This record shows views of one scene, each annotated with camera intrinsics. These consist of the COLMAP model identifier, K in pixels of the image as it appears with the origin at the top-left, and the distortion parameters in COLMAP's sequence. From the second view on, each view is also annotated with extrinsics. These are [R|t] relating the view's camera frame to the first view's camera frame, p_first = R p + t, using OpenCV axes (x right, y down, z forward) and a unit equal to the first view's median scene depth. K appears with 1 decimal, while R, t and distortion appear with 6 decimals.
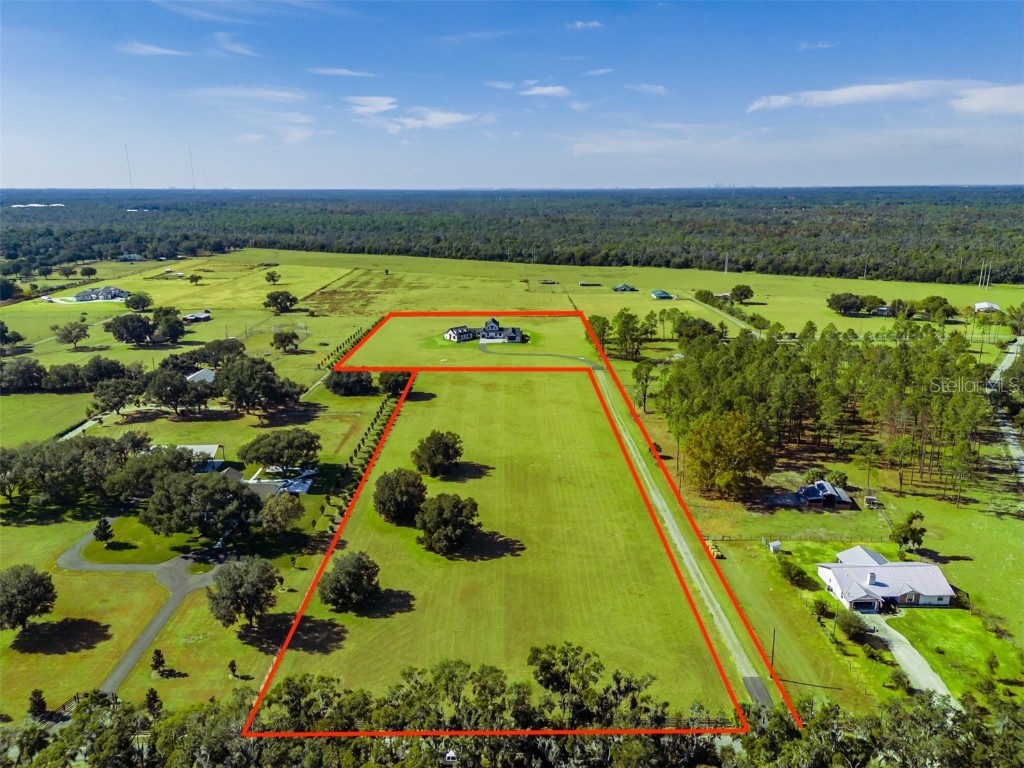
lens RADIAL K [[746.6, 0, 512.1], [0, 746.6, 387.7], [0, 0, 1]] dist [0.087432, -0.089757]
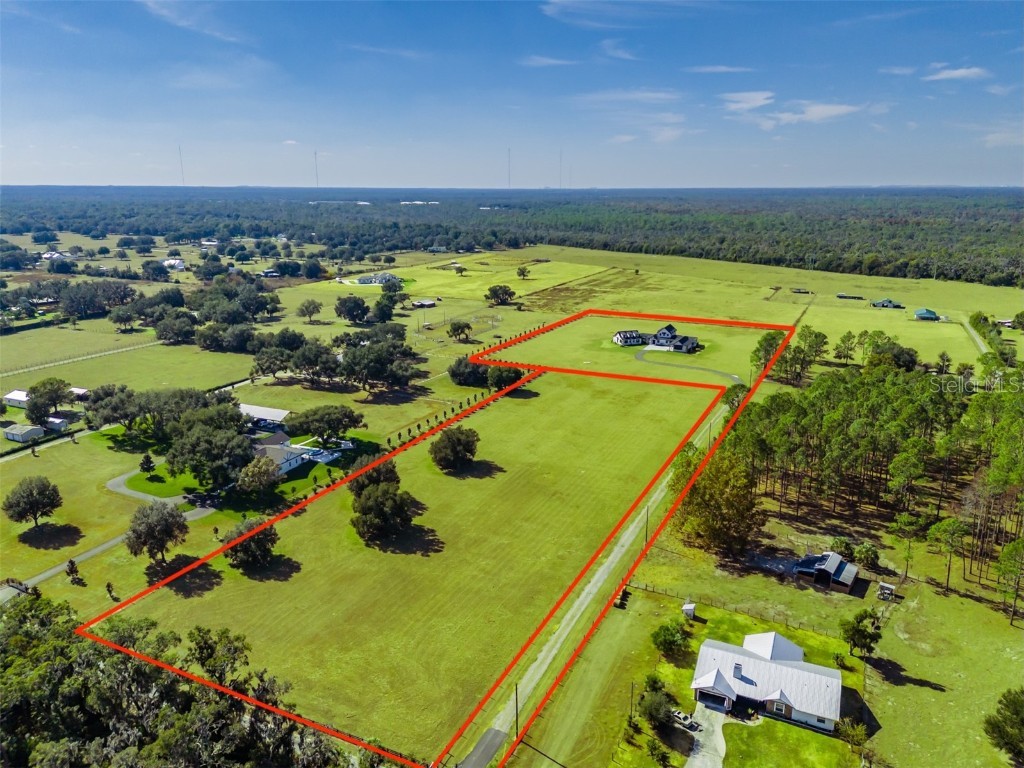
lens RADIAL K [[746.6, 0, 510.6], [0, 746.6, 386.4], [0, 0, 1]] dist [0.087432, -0.089757]
pose [[0.895998, 0.118564, -0.427936, 0.244366], [-0.118622, 0.992582, 0.026640, -0.019703], [0.427920, 0.026894, 0.903416, 0.063964]]
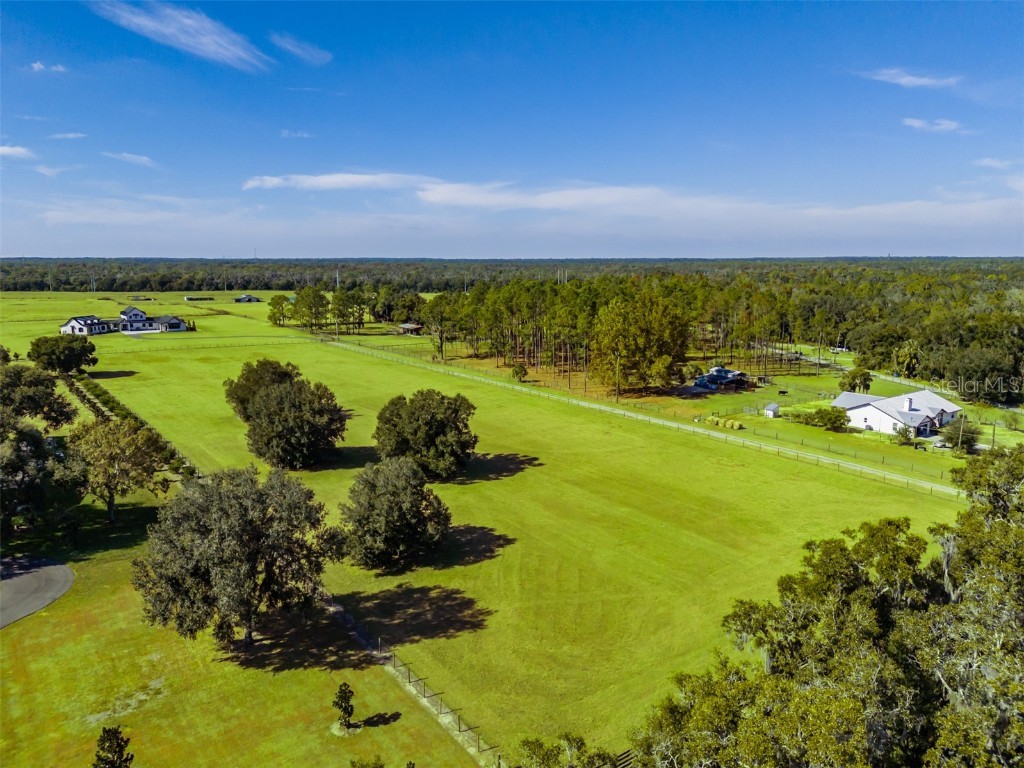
lens RADIAL K [[746.6, 0, 509.8], [0, 746.6, 374.8], [0, 0, 1]] dist [0.087432, -0.089757]
pose [[0.814510, -0.084875, 0.573907, -0.182025], [0.148230, 0.986852, -0.064427, 0.088228], [-0.560893, 0.137547, 0.816382, 0.226796]]
